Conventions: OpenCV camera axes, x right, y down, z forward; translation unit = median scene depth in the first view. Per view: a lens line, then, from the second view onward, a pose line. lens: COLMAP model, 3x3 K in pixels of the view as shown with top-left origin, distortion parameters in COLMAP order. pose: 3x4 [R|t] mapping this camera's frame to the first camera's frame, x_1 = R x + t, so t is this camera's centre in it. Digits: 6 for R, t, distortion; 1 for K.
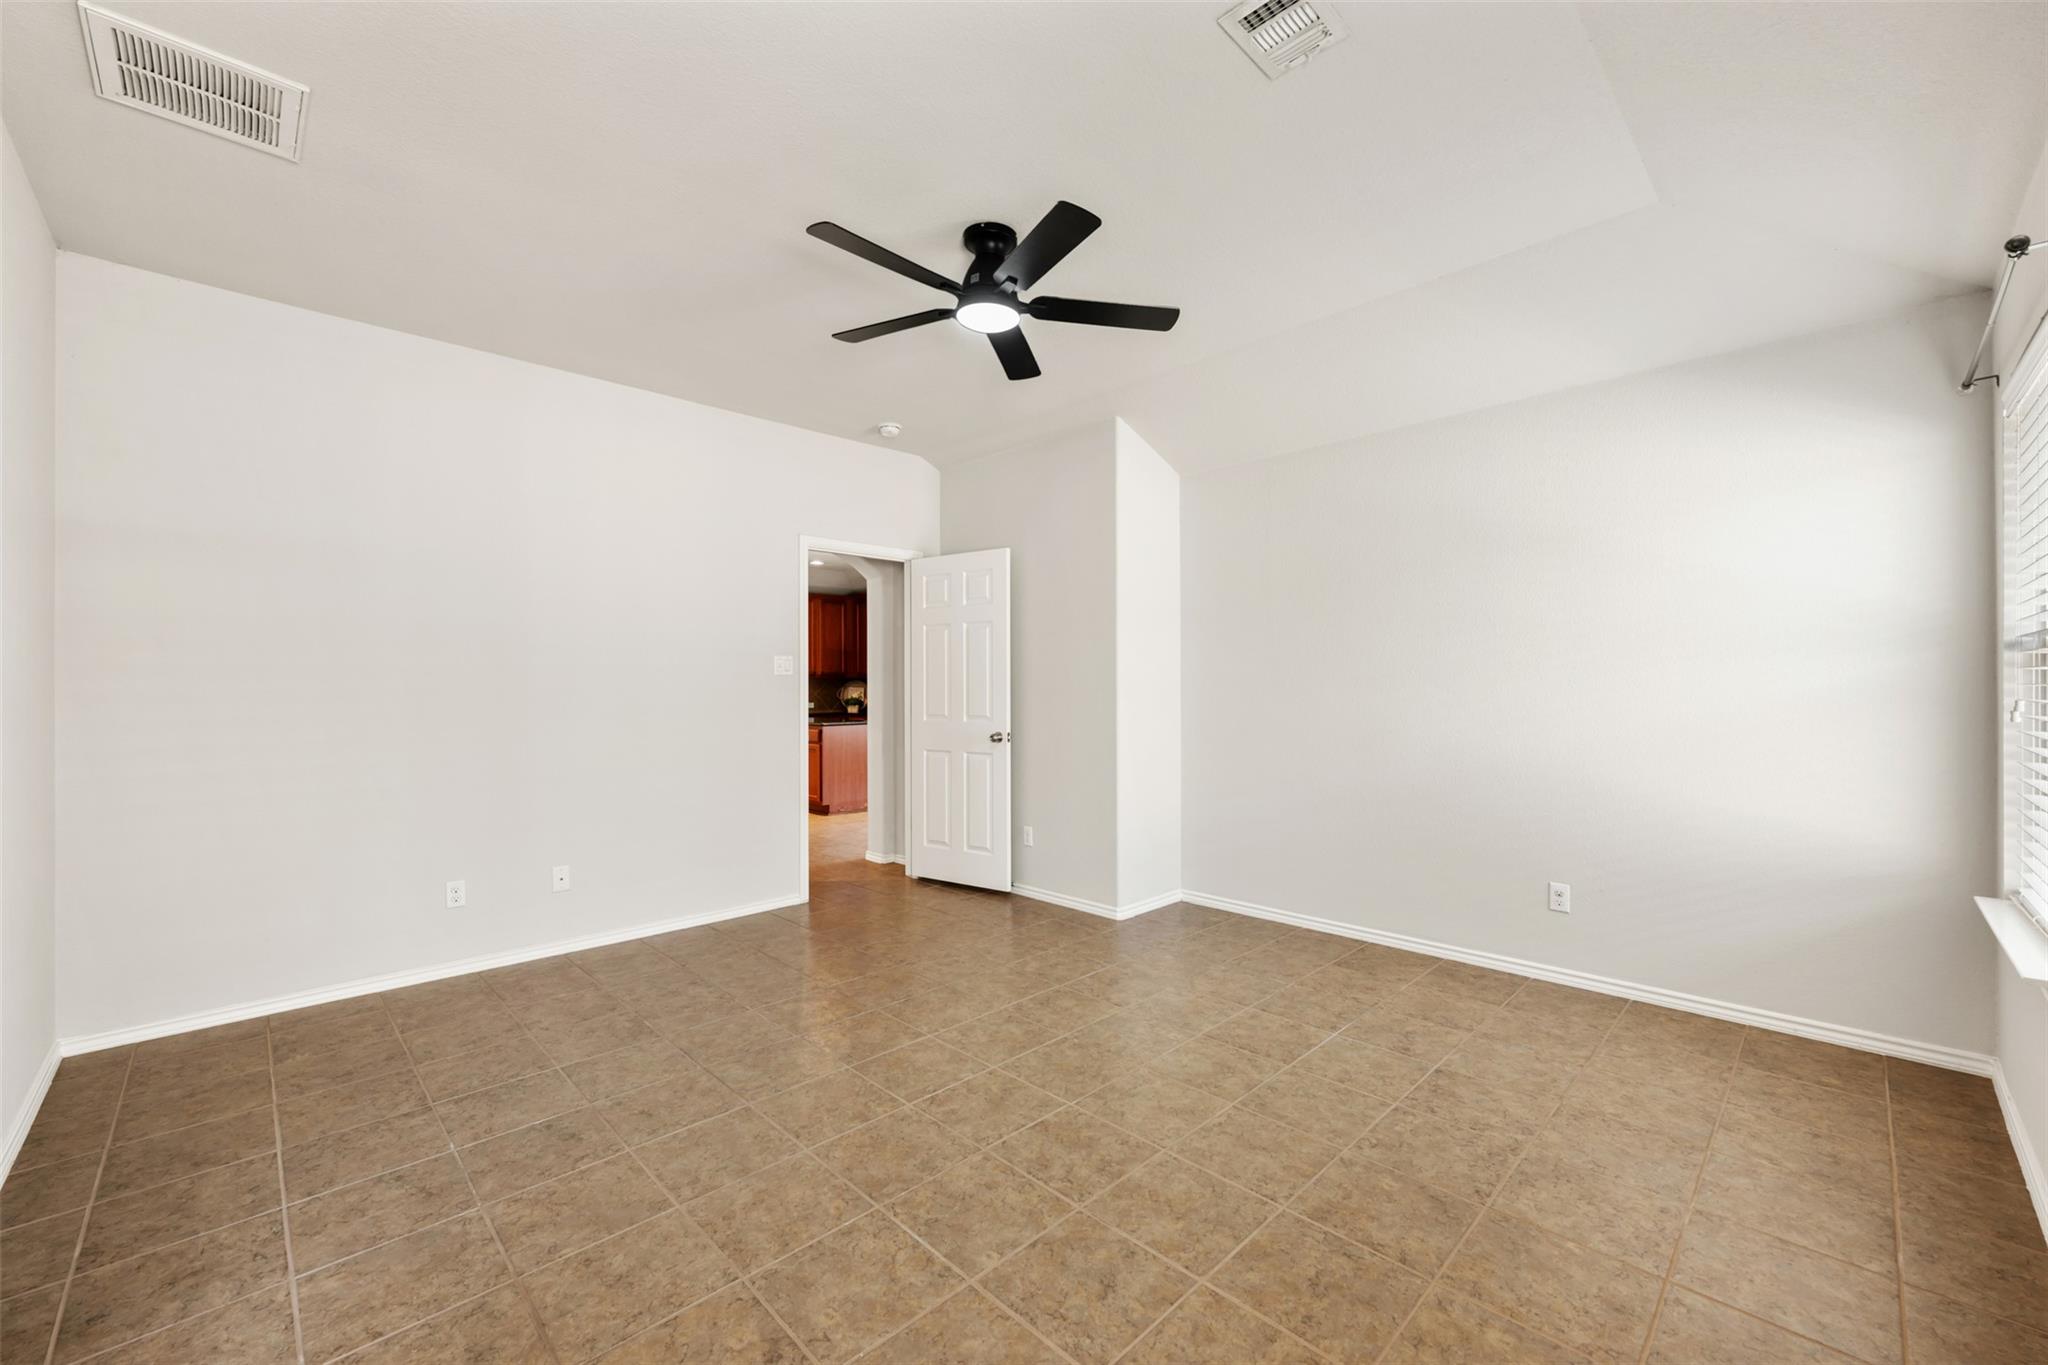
lens RADIAL K [[754.7, 0, 1024.0], [0, 754.7, 682.5], [0, 0, 1]] dist [-0.000767, -0.000121]
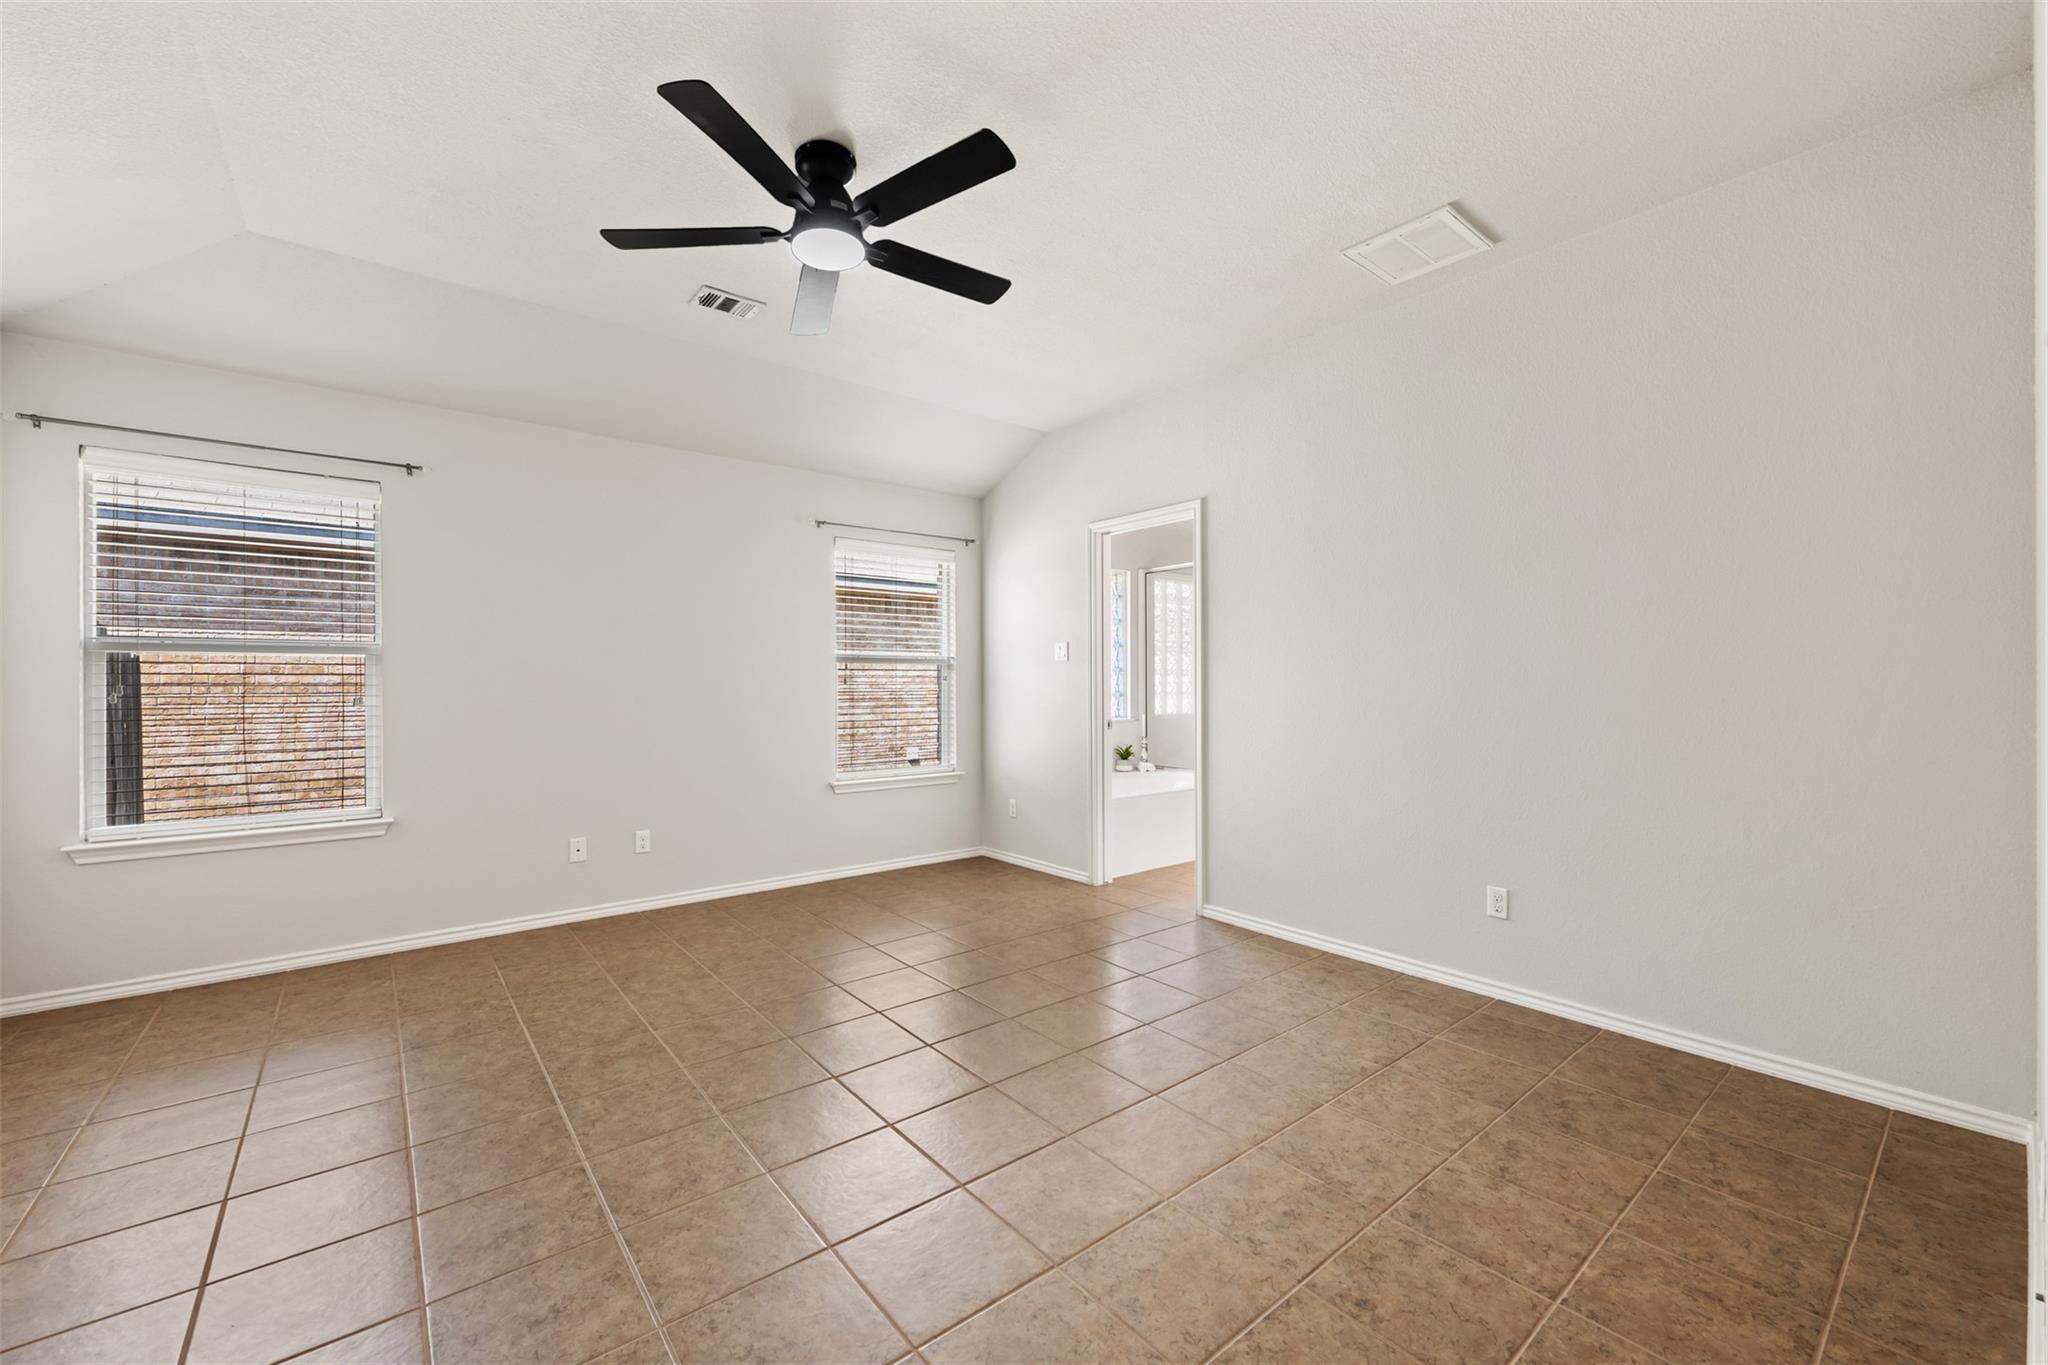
lens RADIAL K [[882.6, 0, 1048.8], [0, 882.6, 689.7], [0, 0, 1]] dist [-0.002974, -0.000522]
pose [[-0.996463, 0.008244, 0.083622, -0.440220], [0.008274, 0.999966, 0.000013, 0.040984], [-0.083619, 0.000705, -0.996498, 2.279687]]
